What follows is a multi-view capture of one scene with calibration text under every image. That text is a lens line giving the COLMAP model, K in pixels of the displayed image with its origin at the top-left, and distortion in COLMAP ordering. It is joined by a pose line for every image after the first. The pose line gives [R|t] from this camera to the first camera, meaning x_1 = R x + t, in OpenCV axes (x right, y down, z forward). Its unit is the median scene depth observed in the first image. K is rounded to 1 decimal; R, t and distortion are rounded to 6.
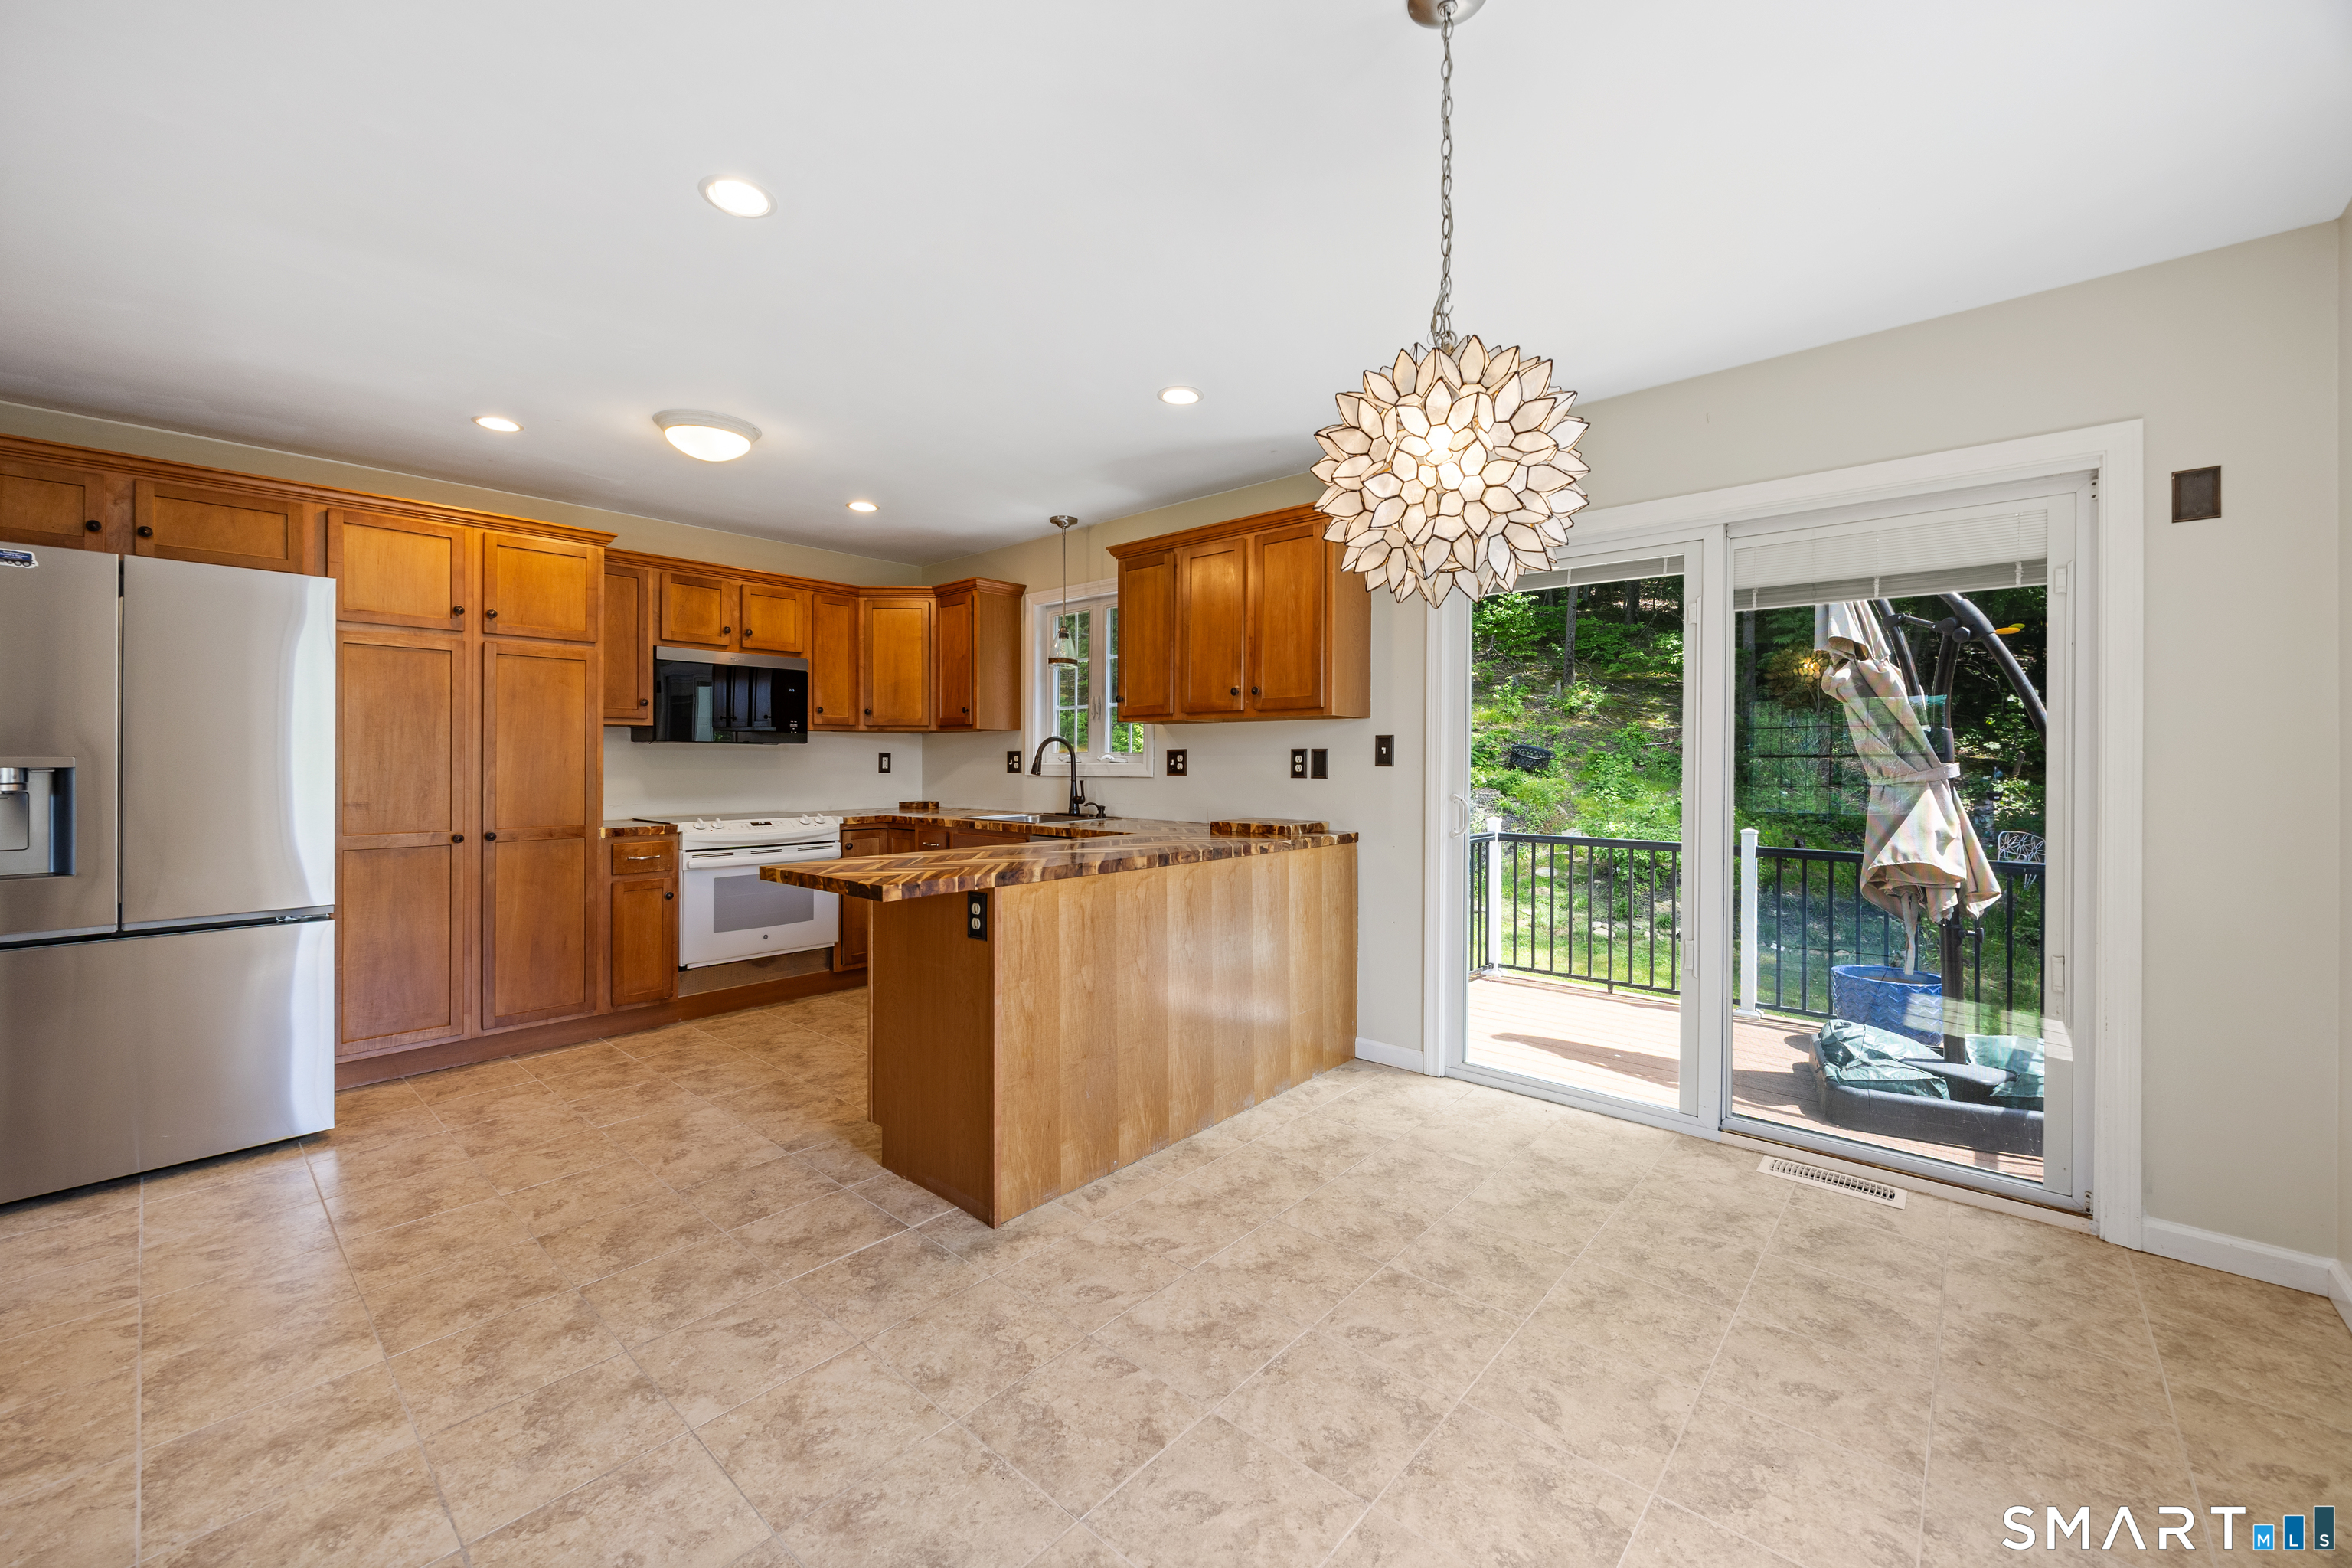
lens RADIAL K [[910.9, 0, 1163.5], [0, 910.9, 765.6], [0, 0, 1]] dist [0.000711, 0.000445]
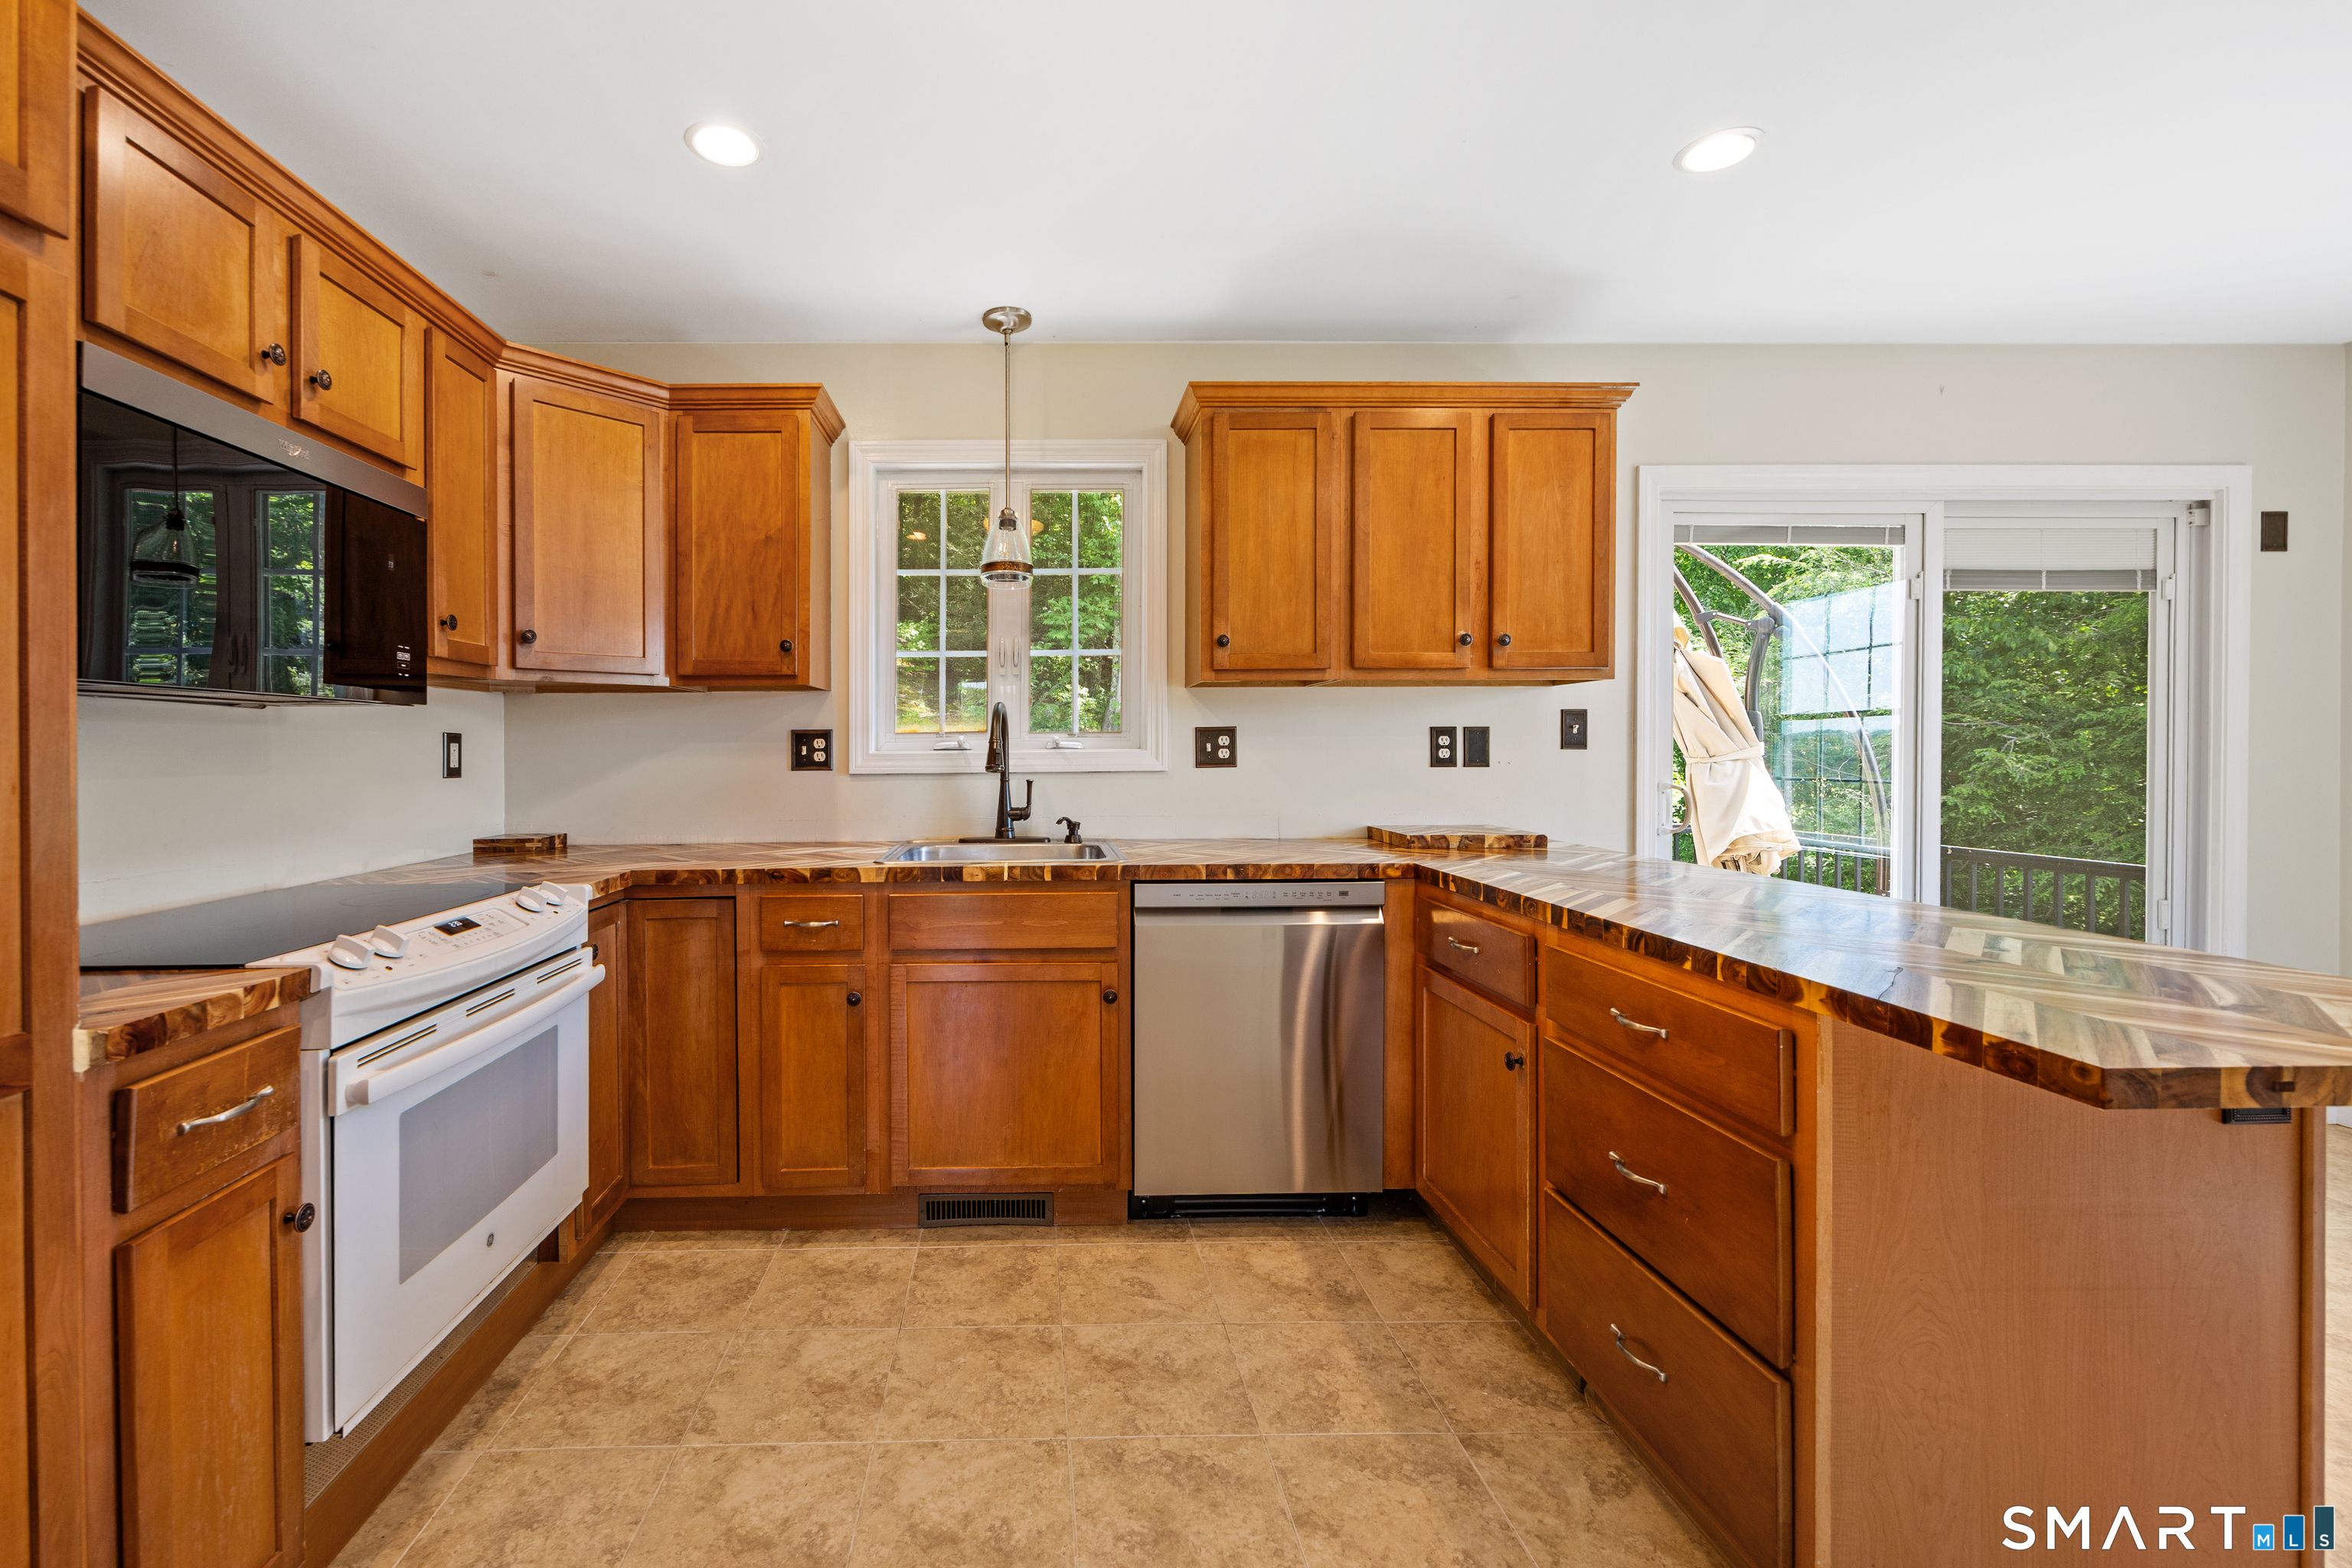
lens RADIAL K [[975.2, 0, 1045.4], [0, 975.2, 760.6], [0, 0, 1]] dist [-0.000047, 0.000292]
pose [[0.733577, -0.014396, 0.679454, -0.675628], [0.011094, 0.999896, 0.009208, -0.002107], [-0.679516, 0.000784, 0.733661, 0.720788]]
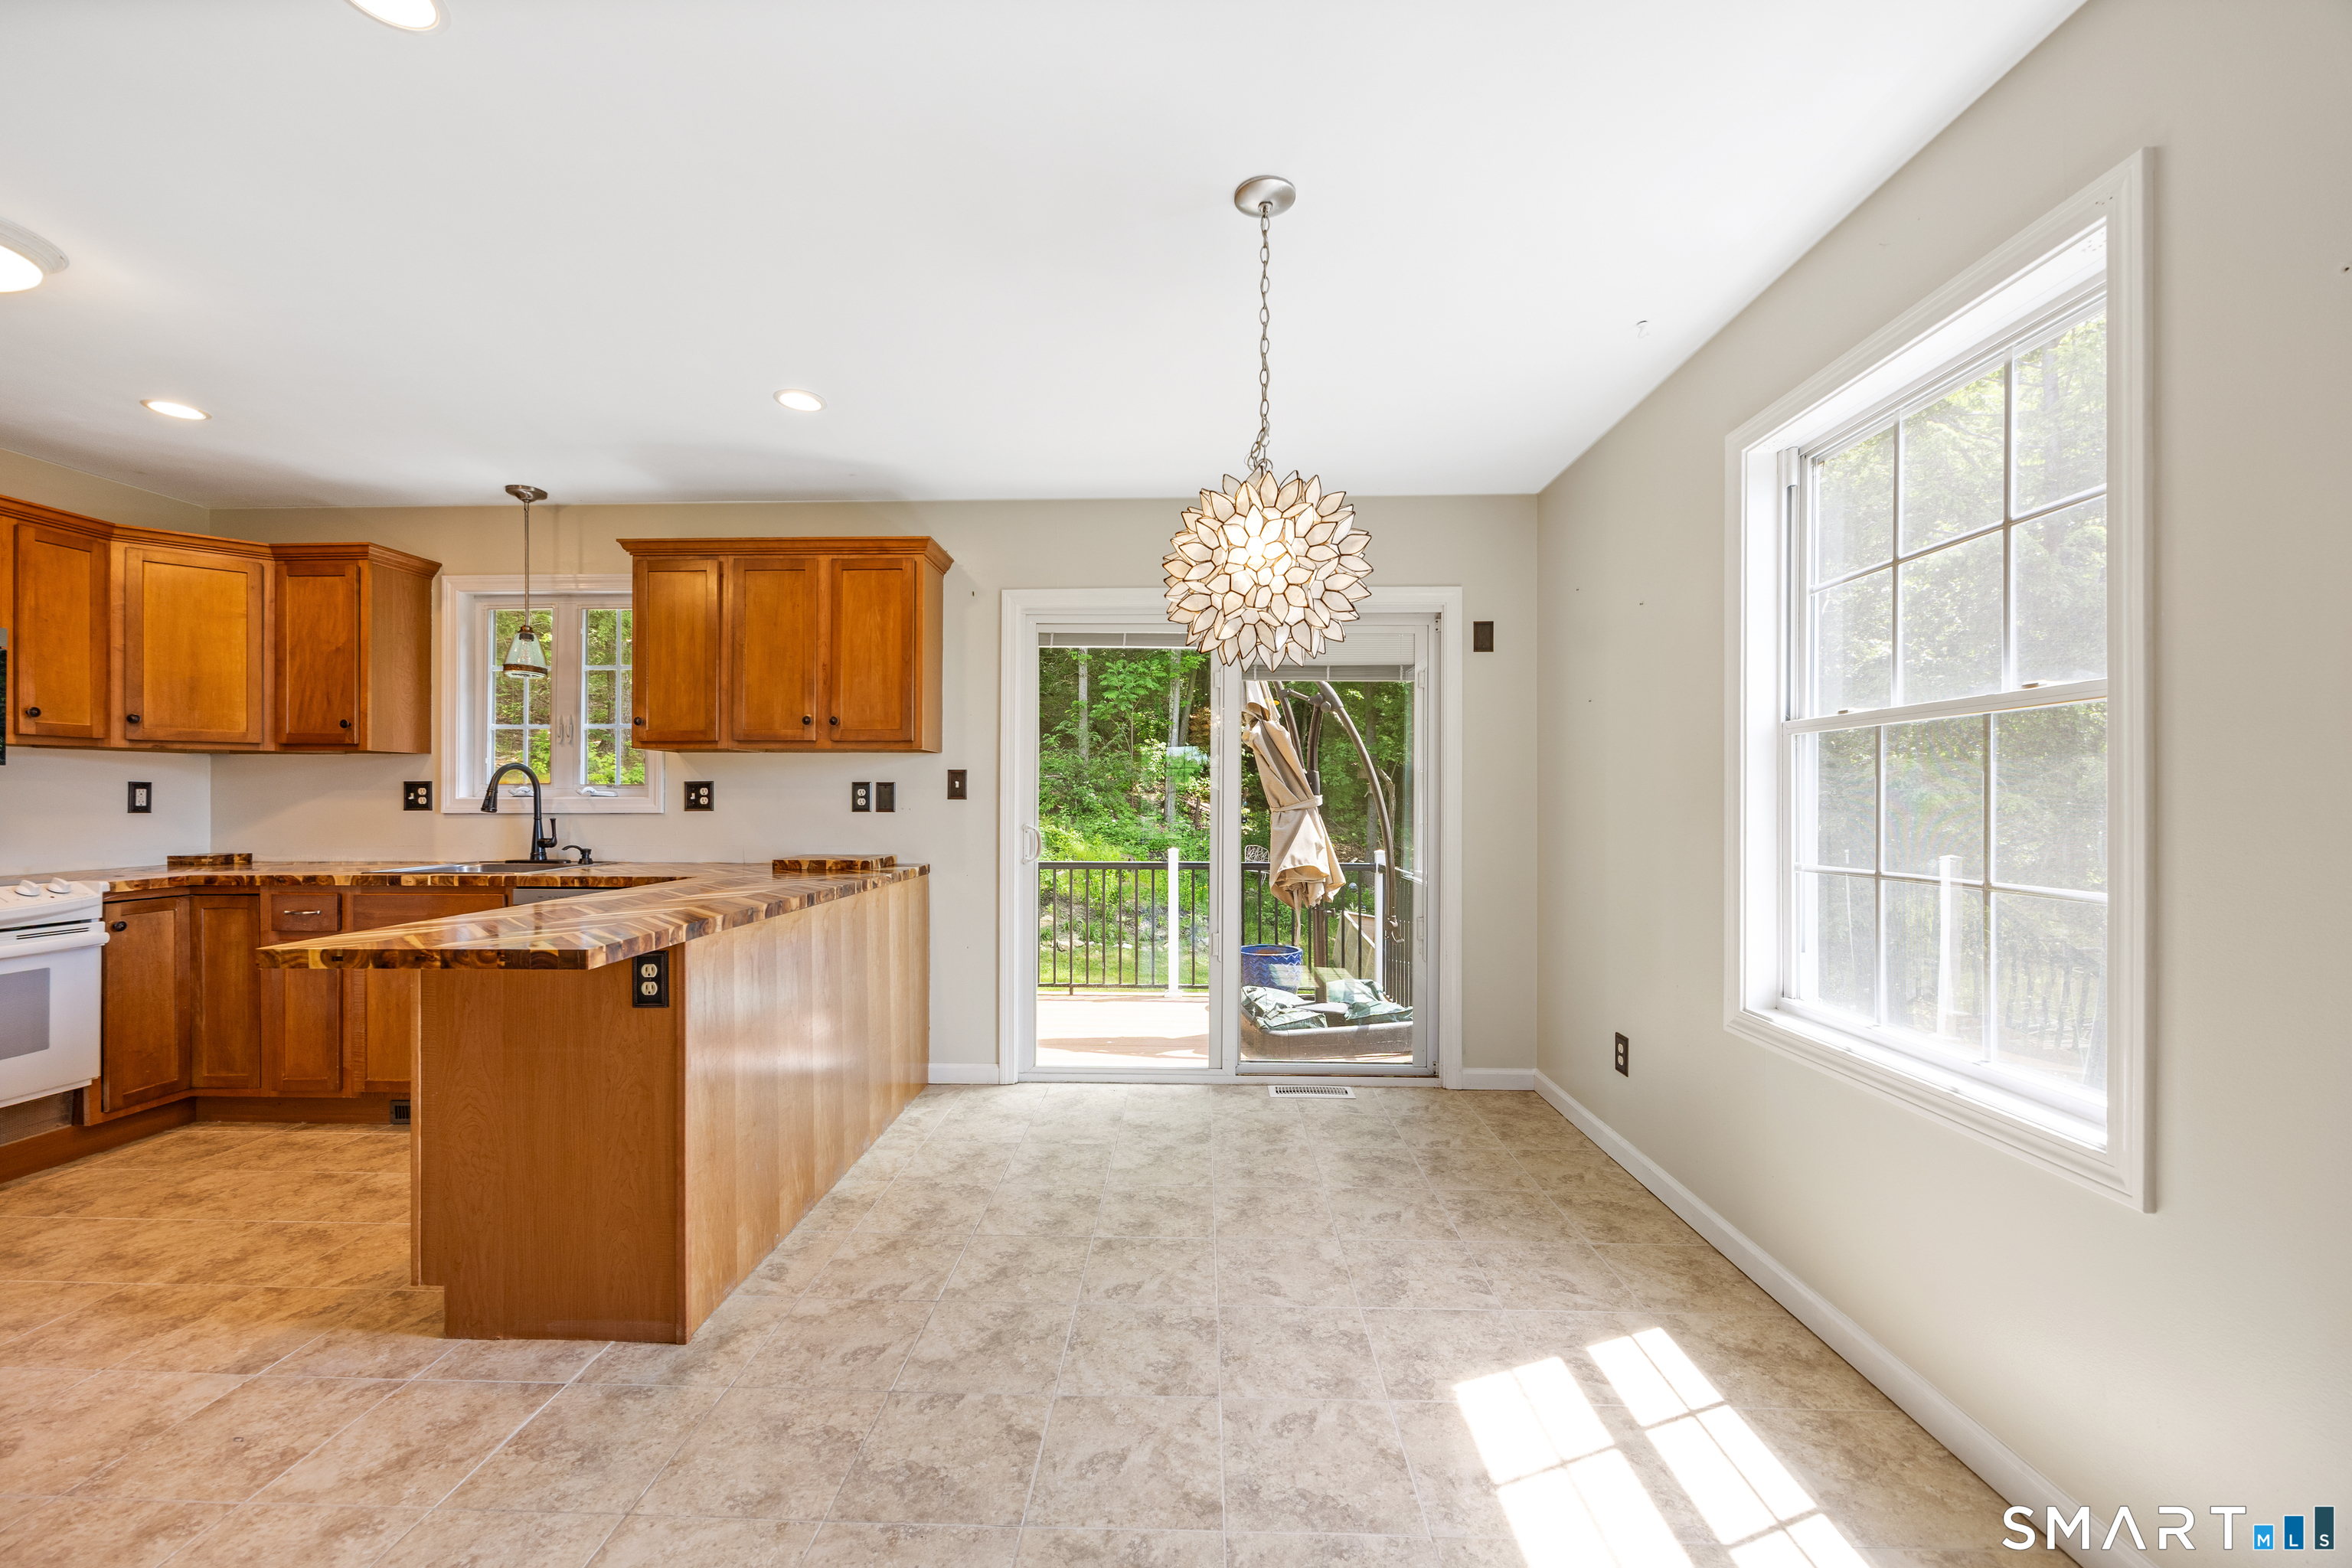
lens RADIAL K [[919.1, 0, 1158.3], [0, 919.1, 798.5], [0, 0, 1]] dist [-0.001134, 0.000547]
pose [[0.771379, -0.002386, 0.636372, -0.260321], [0.003605, 0.999993, -0.000620, 0.001363], [-0.636366, 0.002773, 0.771382, 0.038863]]
